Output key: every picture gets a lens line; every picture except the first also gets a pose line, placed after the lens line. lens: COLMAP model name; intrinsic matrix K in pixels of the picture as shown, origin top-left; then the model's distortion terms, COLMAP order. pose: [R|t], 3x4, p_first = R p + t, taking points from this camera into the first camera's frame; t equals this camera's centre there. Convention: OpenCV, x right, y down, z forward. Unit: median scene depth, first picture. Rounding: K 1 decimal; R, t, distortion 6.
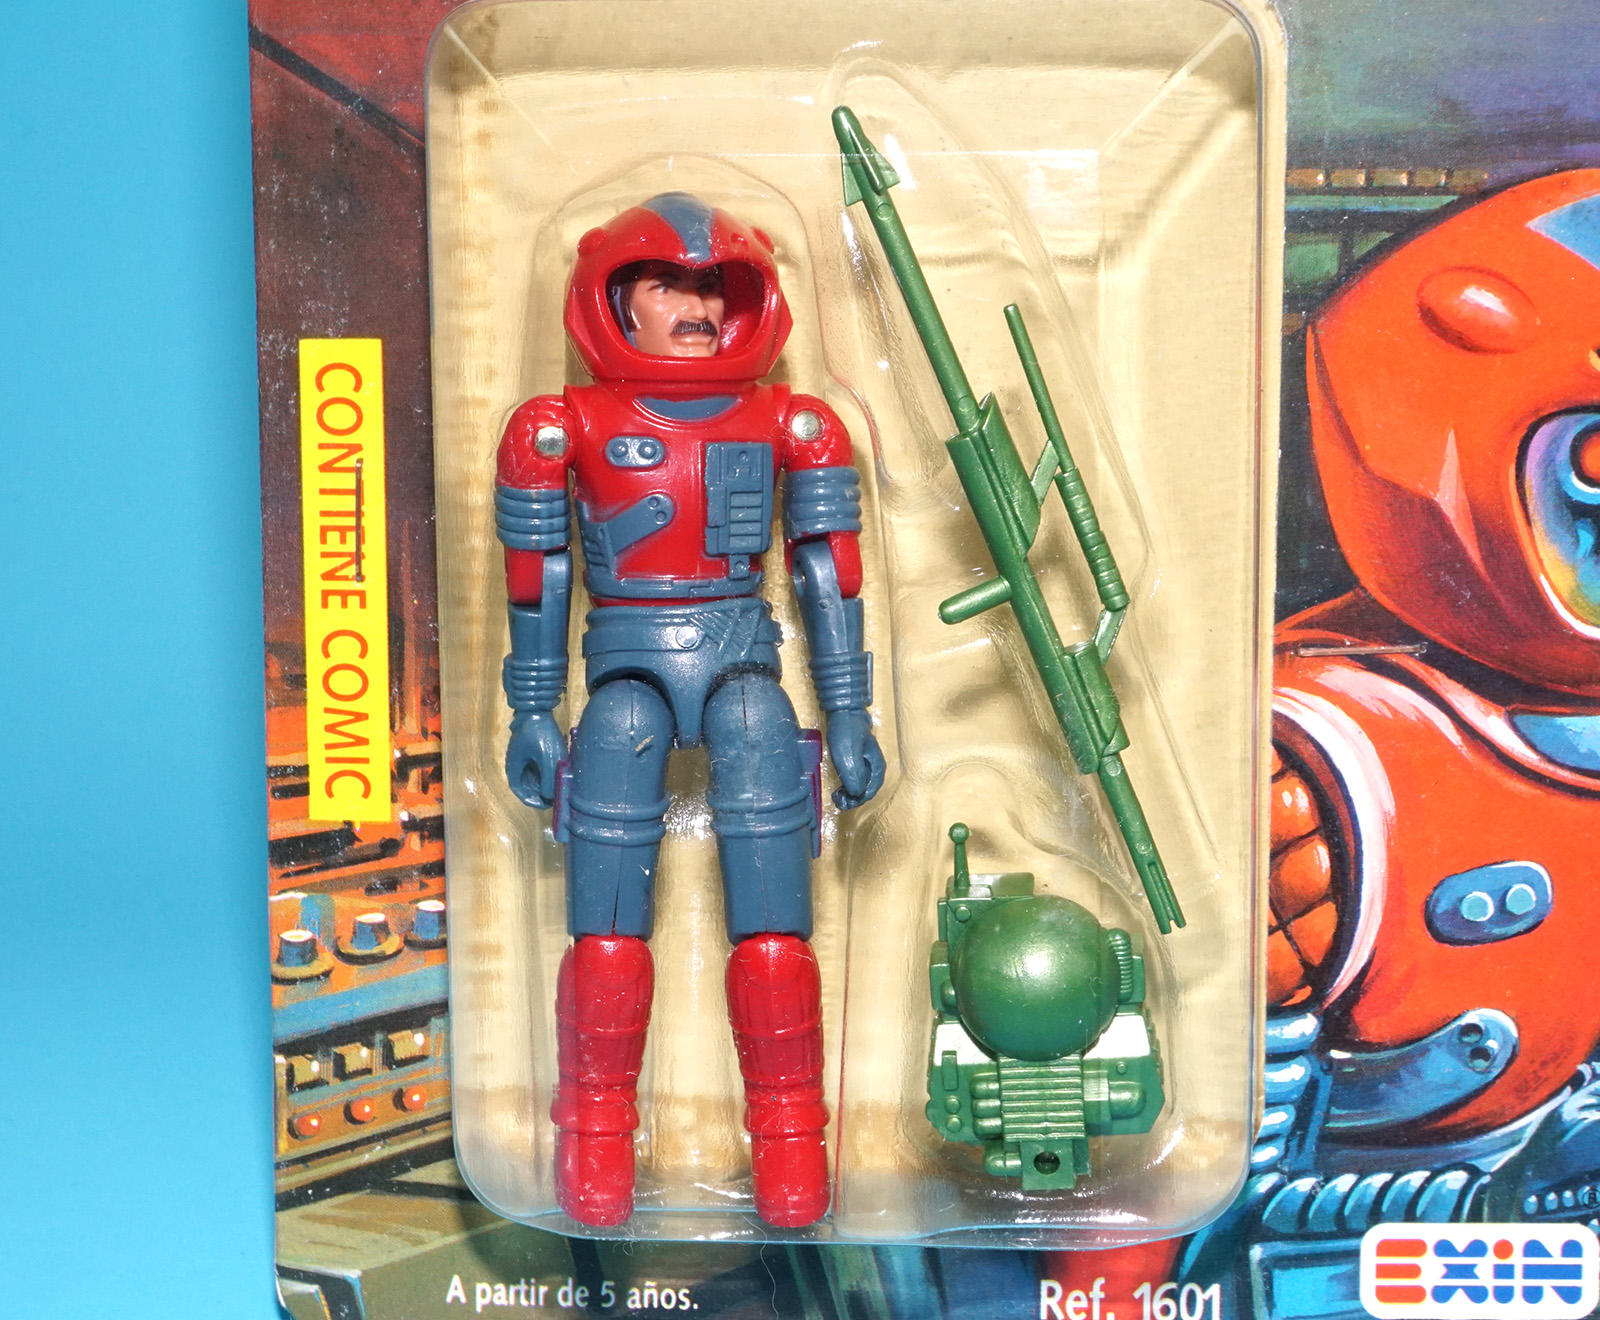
lens RADIAL K [[3064.9, 0, 795.6], [0, 3064.9, 658.2], [0, 0, 1]] dist [-0.011702, 0.289624]
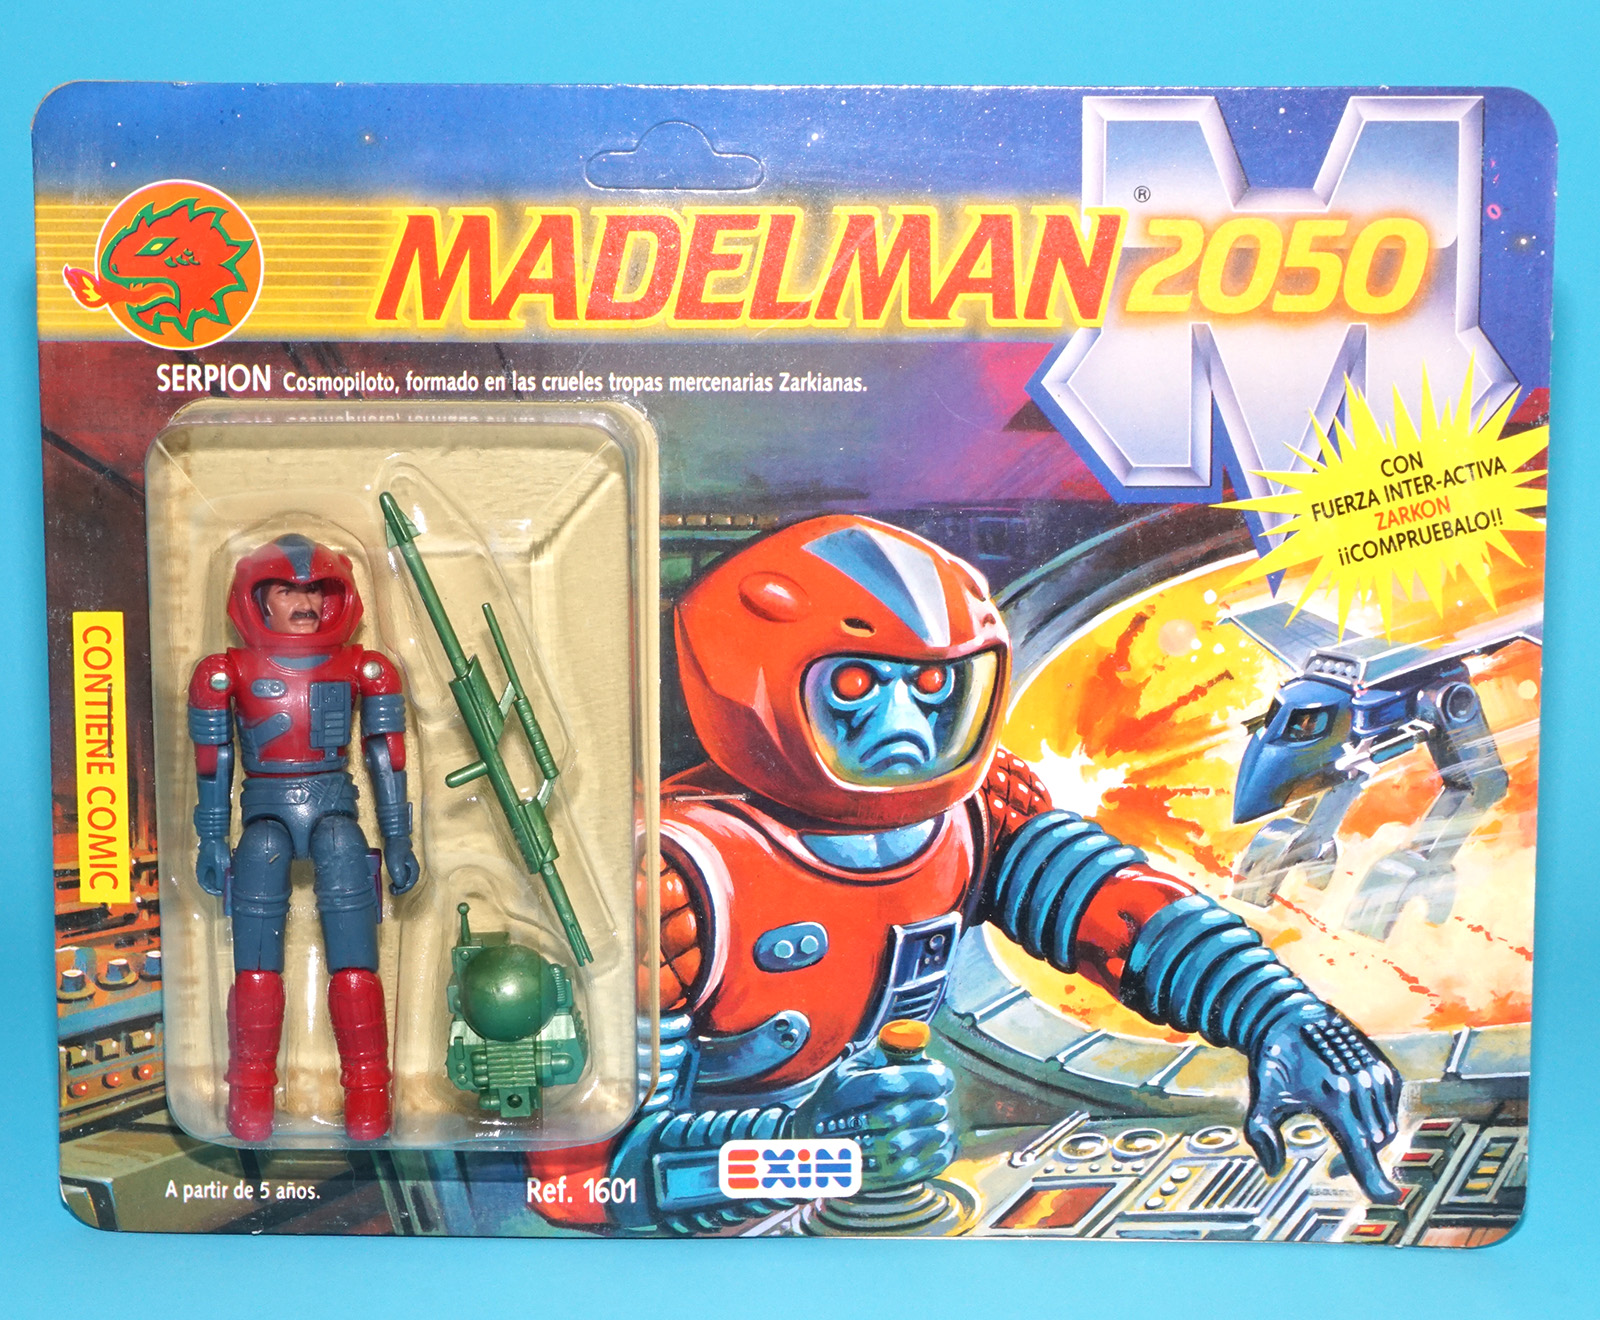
lens RADIAL K [[2994.9, 0, 741.6], [0, 2994.9, 668.1], [0, 0, 1]] dist [-0.010057, 0.076083]
pose [[0.998833, -0.003958, 0.048137, 0.121390], [0.004596, 0.999903, -0.013156, -0.051165], [-0.048080, 0.013362, 0.998754, -0.634972]]
